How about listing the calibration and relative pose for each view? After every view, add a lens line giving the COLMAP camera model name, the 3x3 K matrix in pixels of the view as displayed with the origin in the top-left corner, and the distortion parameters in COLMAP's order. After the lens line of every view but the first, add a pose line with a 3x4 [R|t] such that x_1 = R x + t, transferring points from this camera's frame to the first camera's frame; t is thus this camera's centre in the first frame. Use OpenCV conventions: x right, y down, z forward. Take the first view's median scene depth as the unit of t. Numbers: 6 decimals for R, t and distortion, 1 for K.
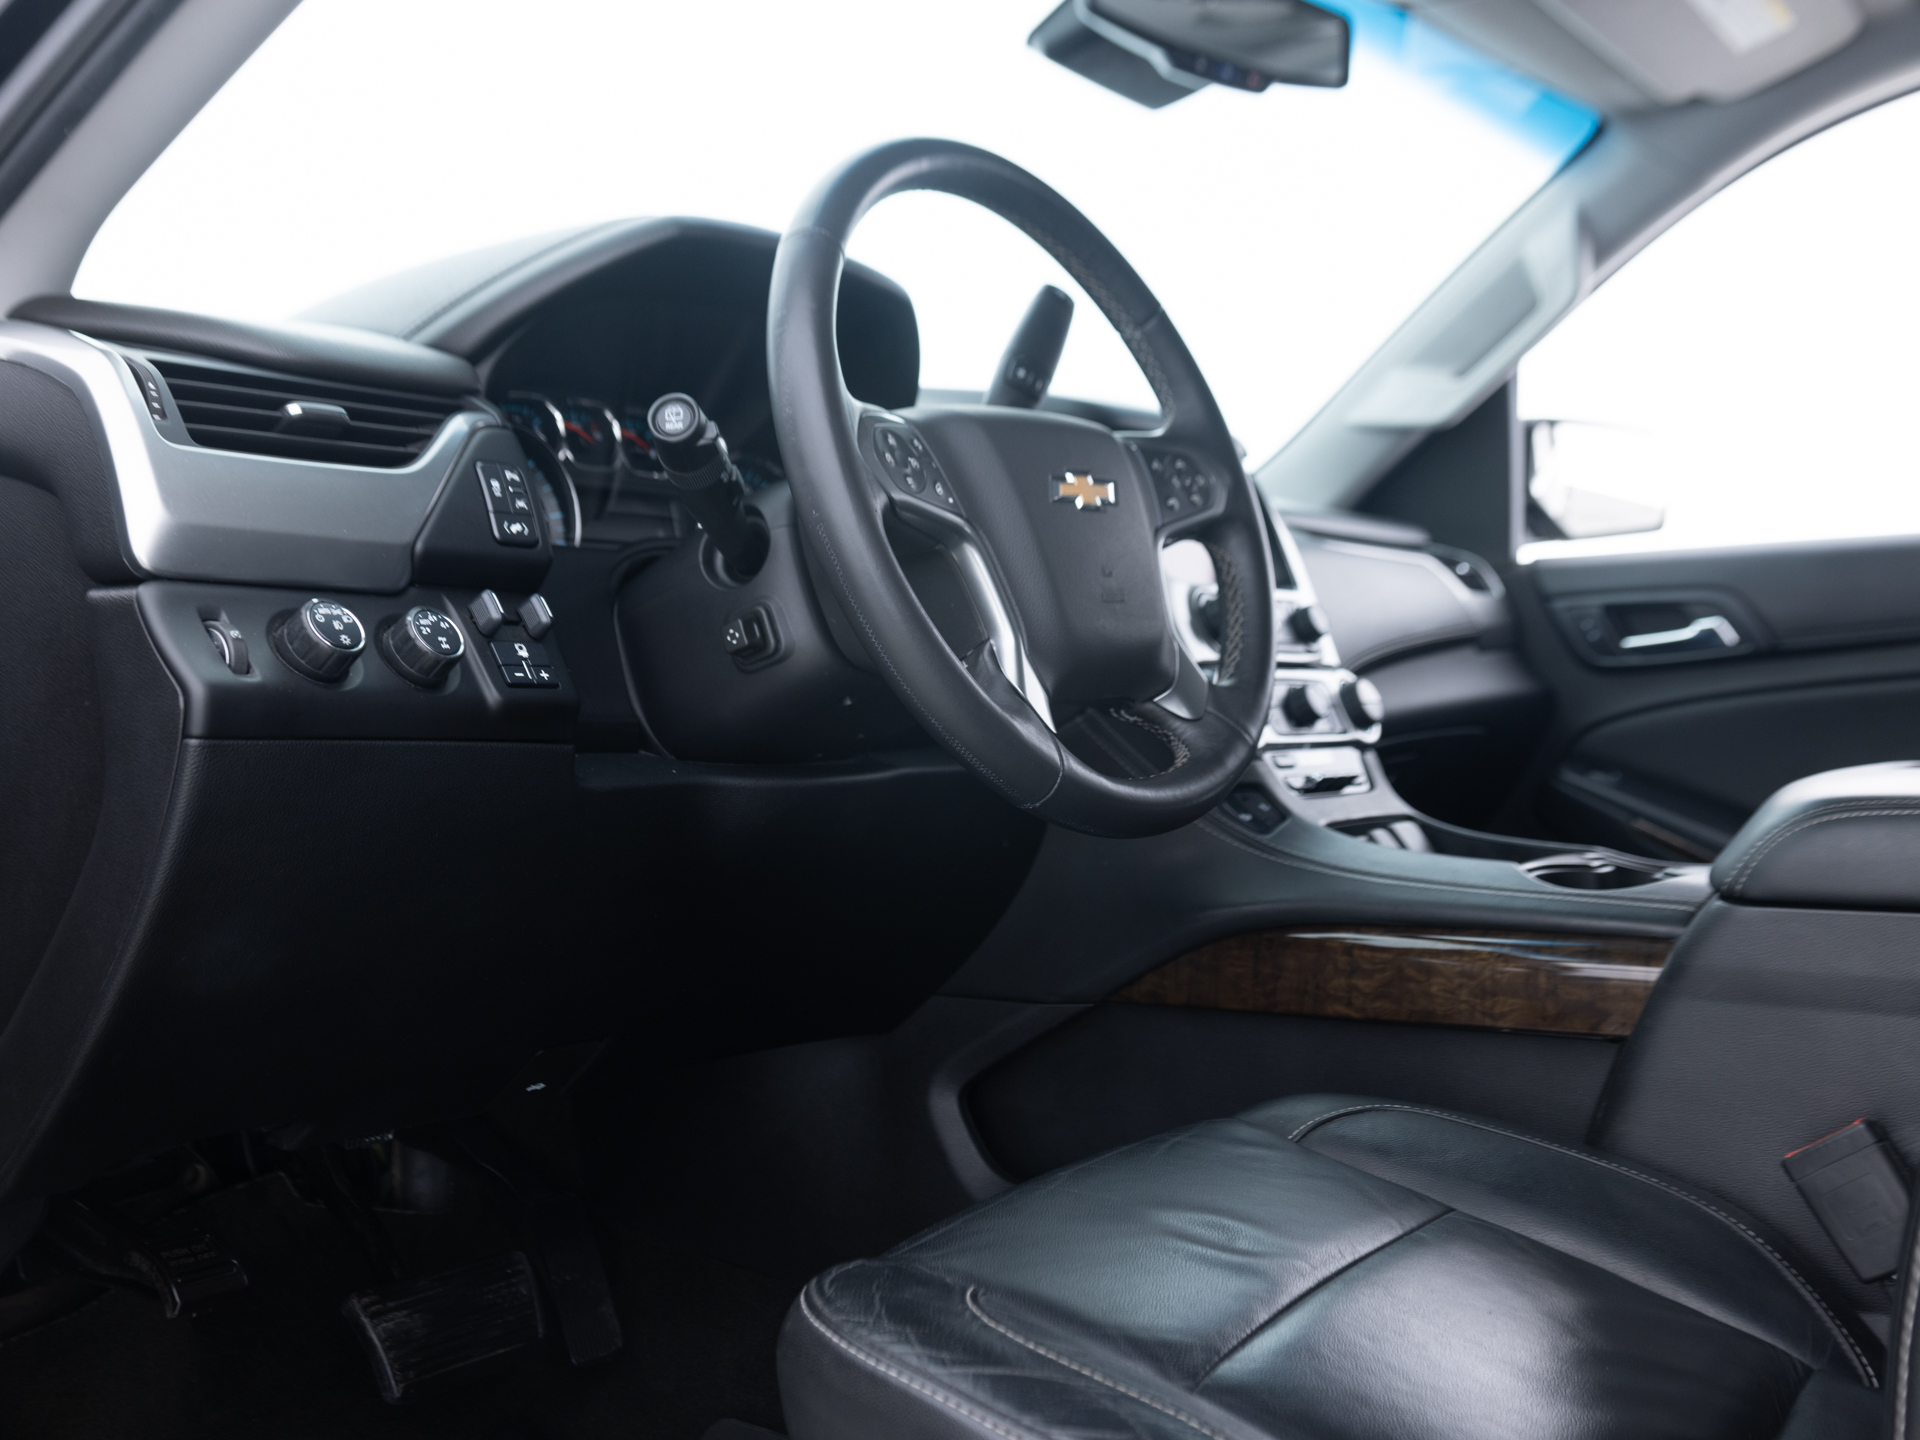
lens RADIAL K [[2028.9, 0, 960.0], [0, 2028.9, 720.0], [0, 0, 1]] dist [0.003585, 0.055554]
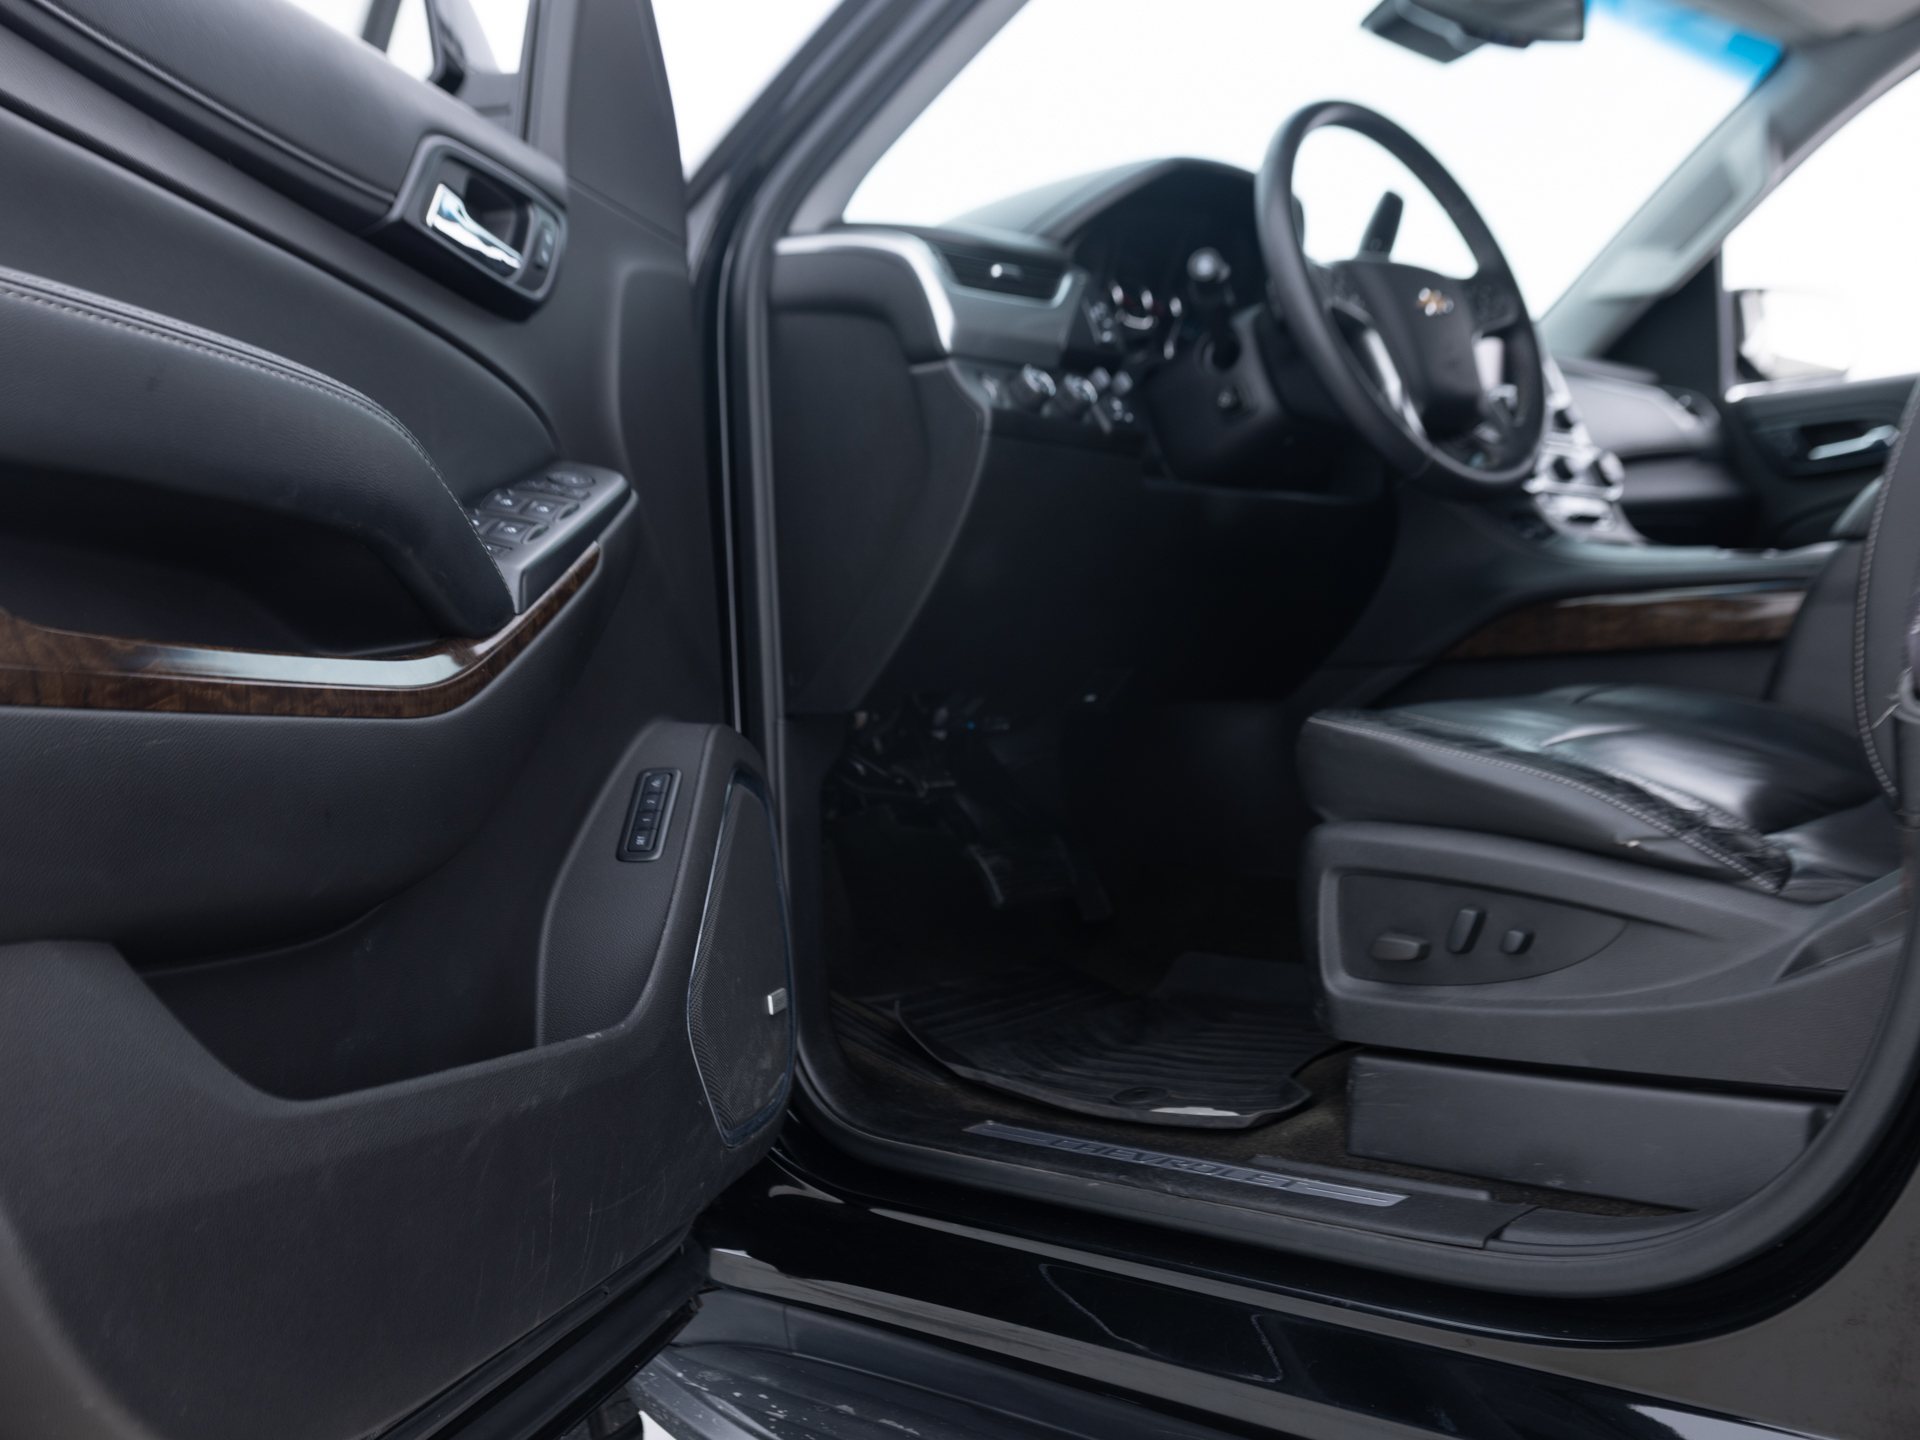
lens RADIAL K [[2028.9, 0, 960.0], [0, 2028.9, 720.0], [0, 0, 1]] dist [0.003585, 0.055554]
pose [[0.993232, -0.028821, -0.112512, -0.125467], [0.030743, 0.999409, 0.015381, 0.164402], [0.112002, -0.018736, 0.993531, -0.609742]]
